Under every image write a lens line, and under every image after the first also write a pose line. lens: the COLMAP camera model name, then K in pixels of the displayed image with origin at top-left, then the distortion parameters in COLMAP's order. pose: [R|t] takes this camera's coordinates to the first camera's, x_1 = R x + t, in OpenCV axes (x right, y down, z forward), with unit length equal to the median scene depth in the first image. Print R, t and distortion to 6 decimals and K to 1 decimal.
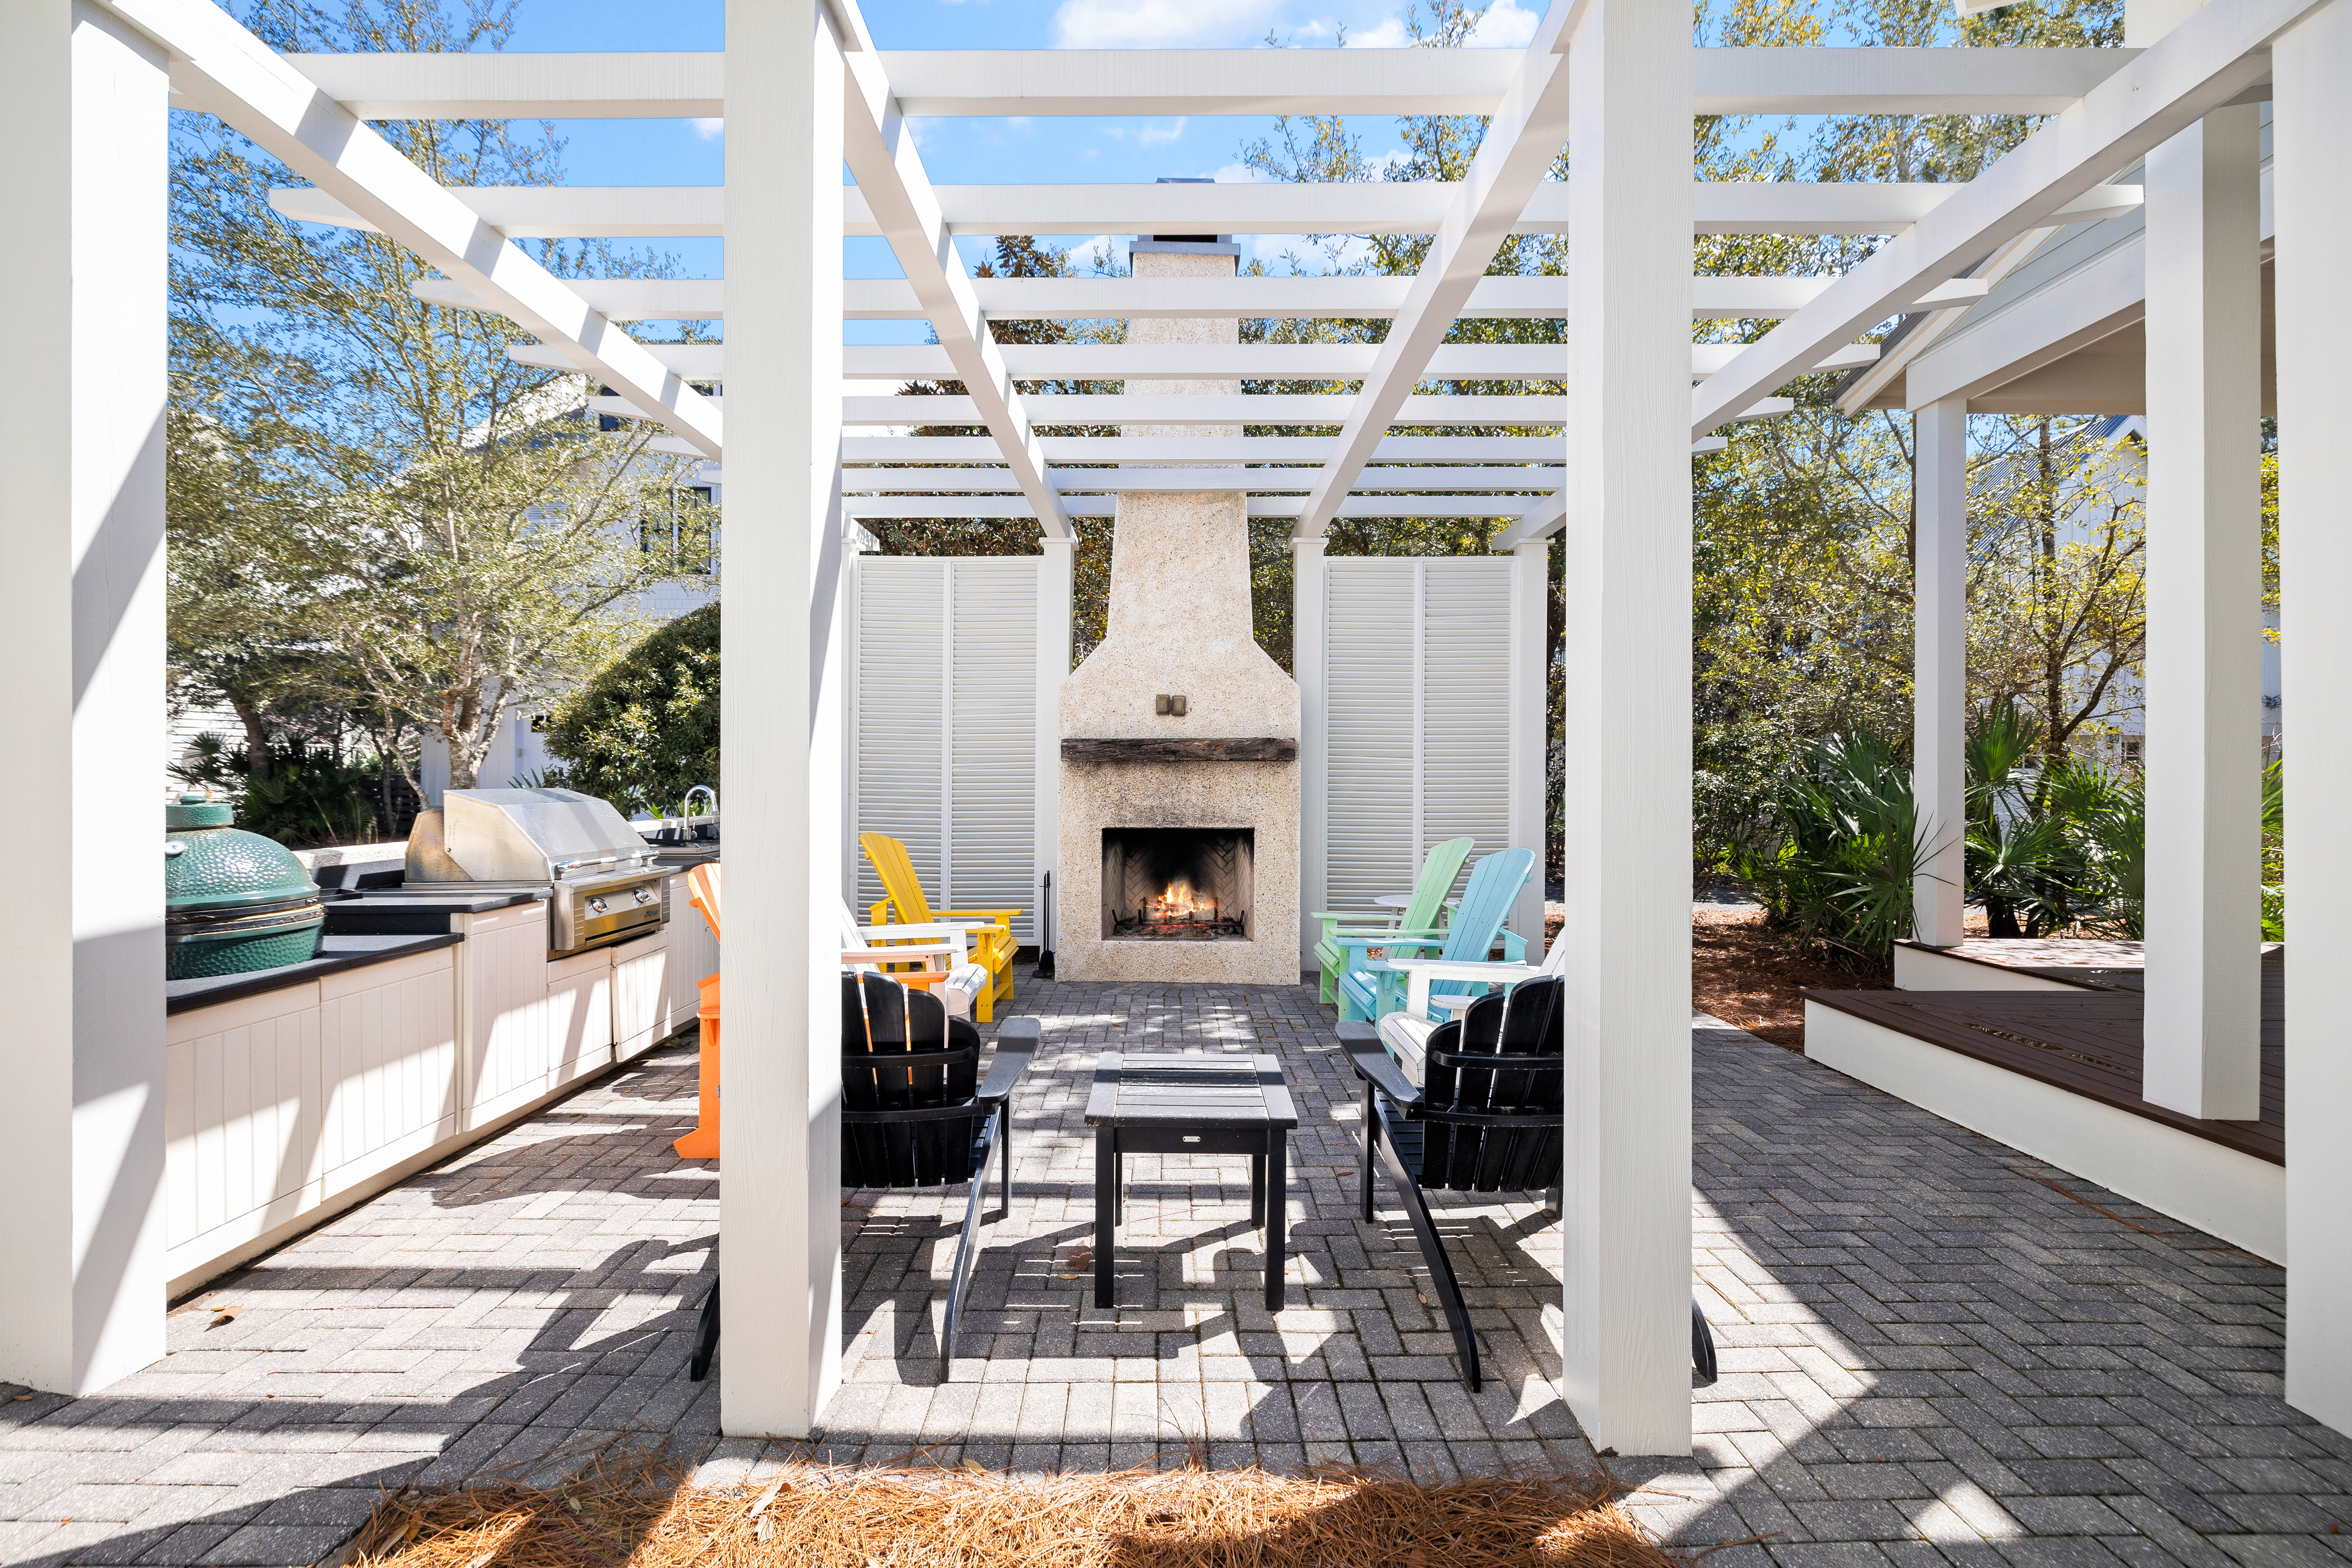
lens RADIAL K [[984.3, 0, 1177.1], [0, 984.3, 781.2], [0, 0, 1]] dist [0.000506, 0.000143]
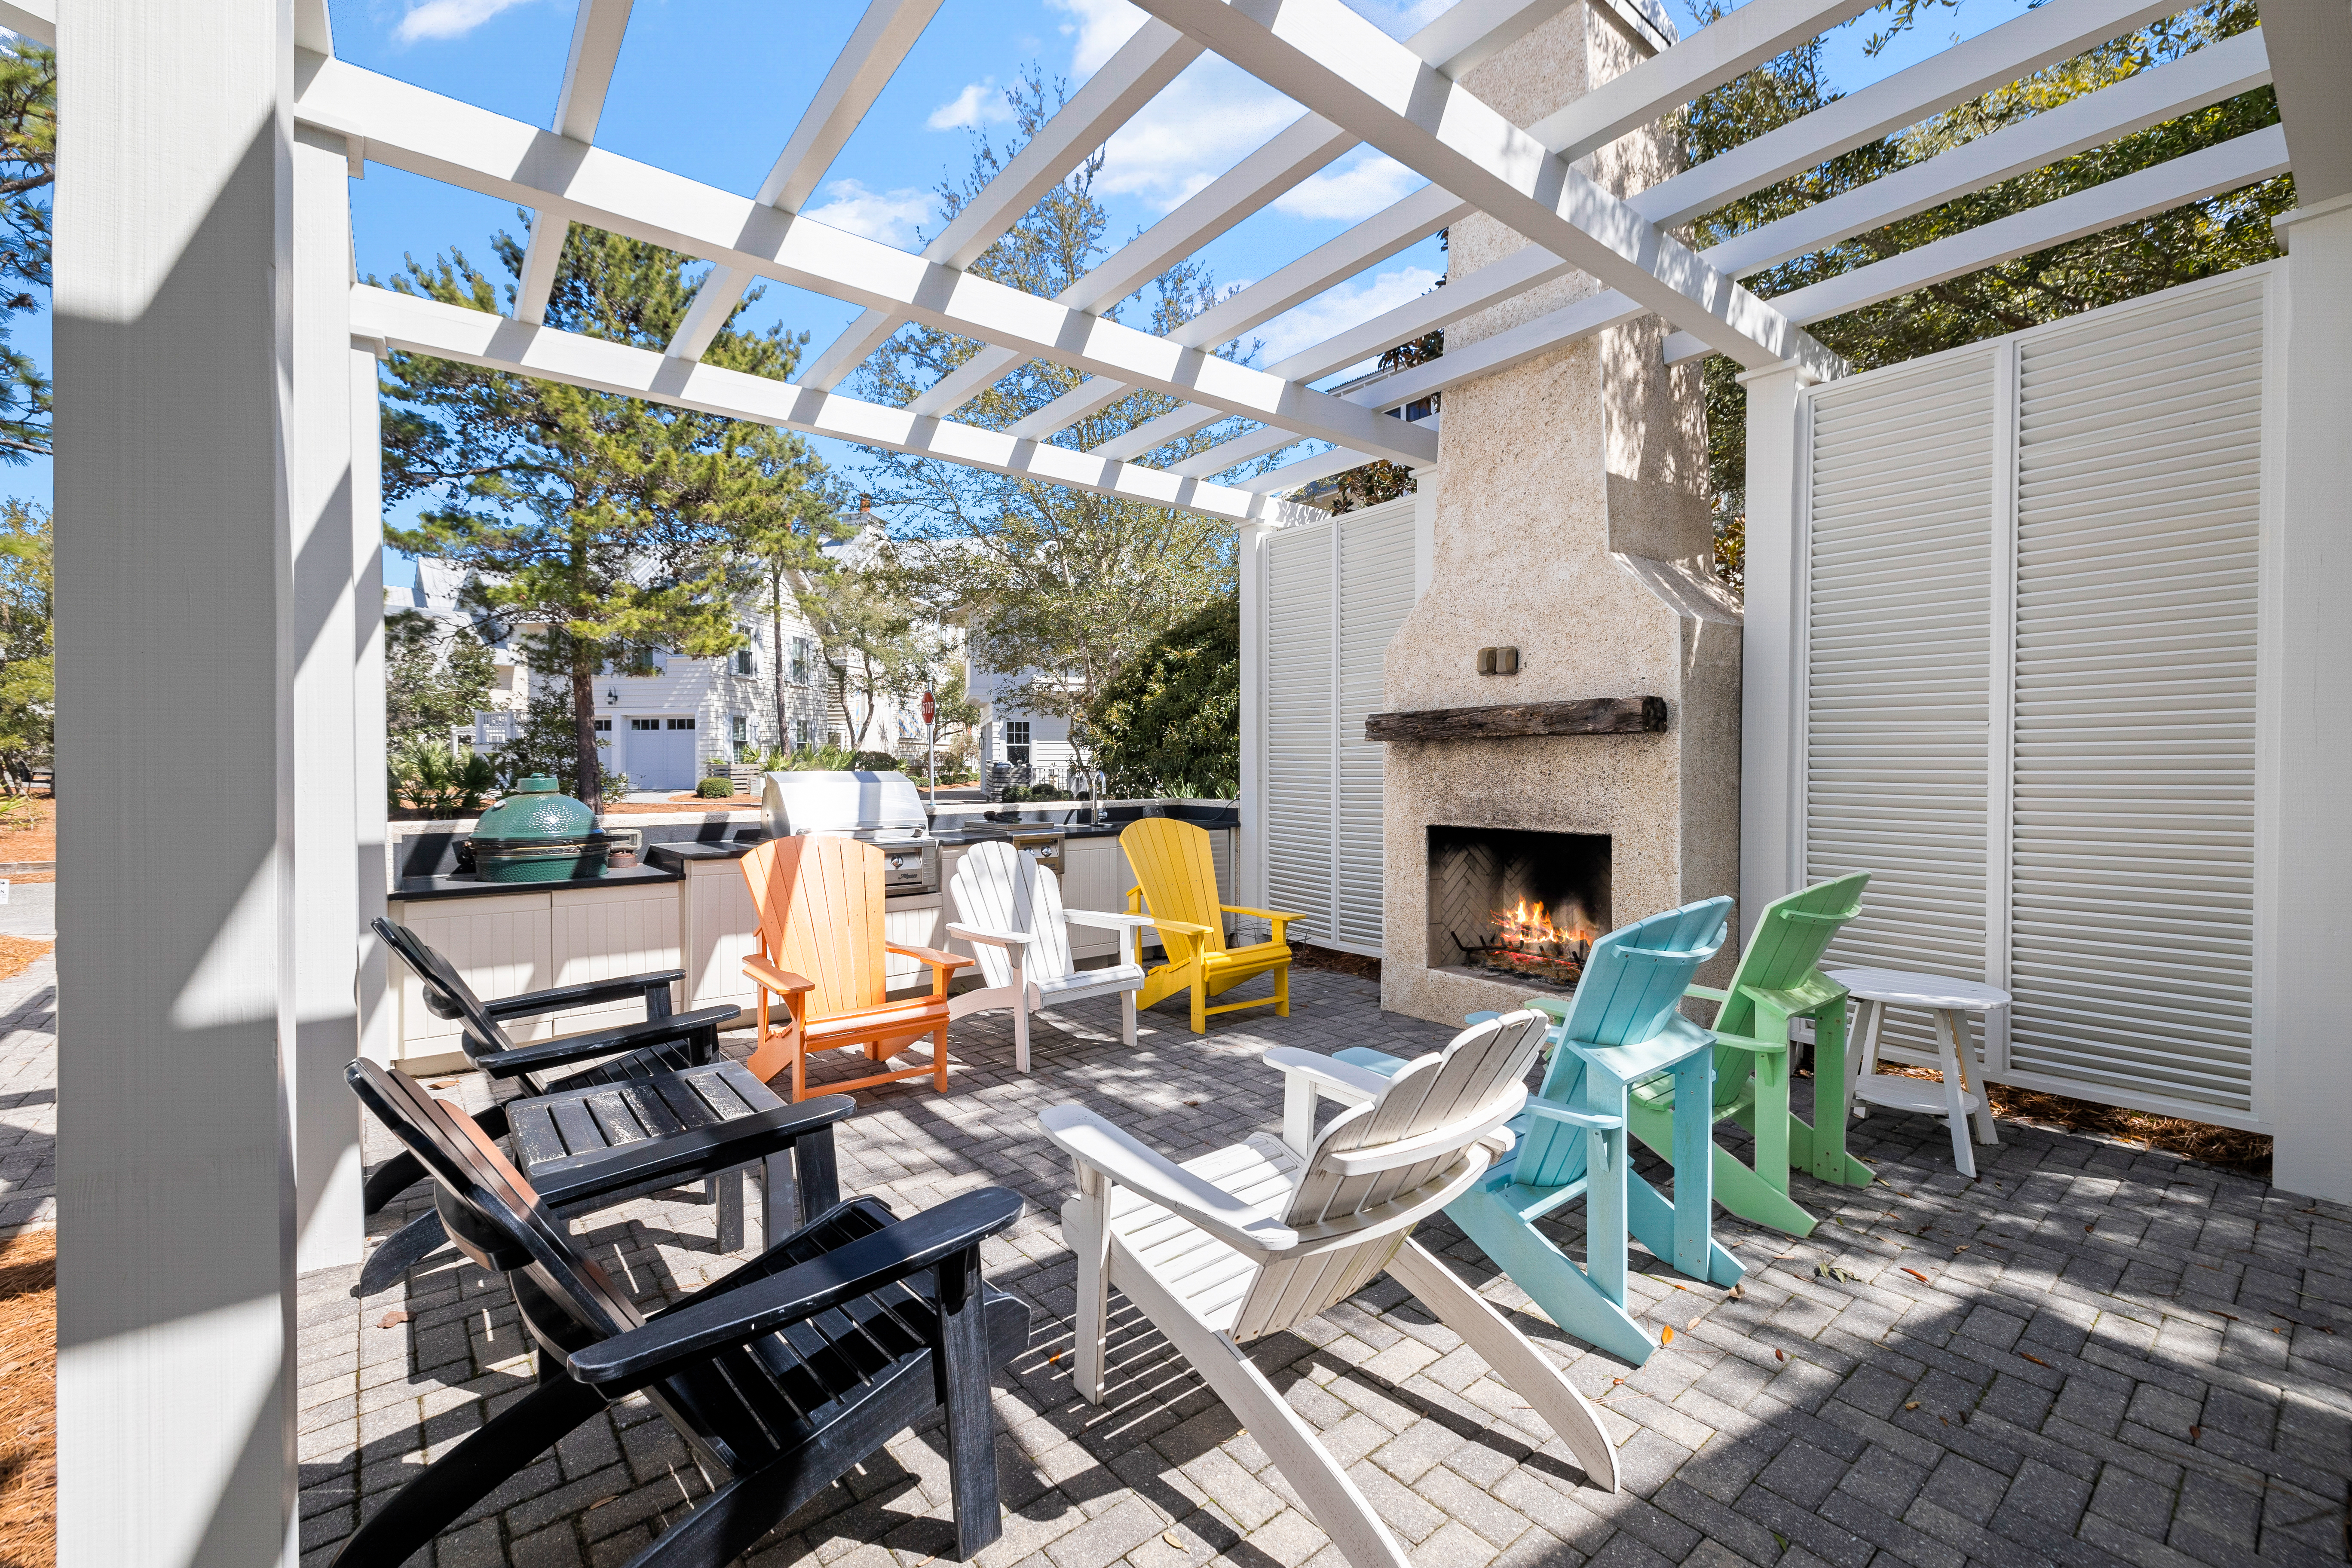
lens RADIAL K [[984.3, 0, 1175.1], [0, 984.3, 777.9], [0, 0, 1]] dist [0.000506, 0.000143]
pose [[0.618636, 0.007172, -0.785645, 0.418405], [-0.000828, 0.999964, 0.008477, 0.003506], [0.785677, -0.004594, 0.618619, 0.357848]]
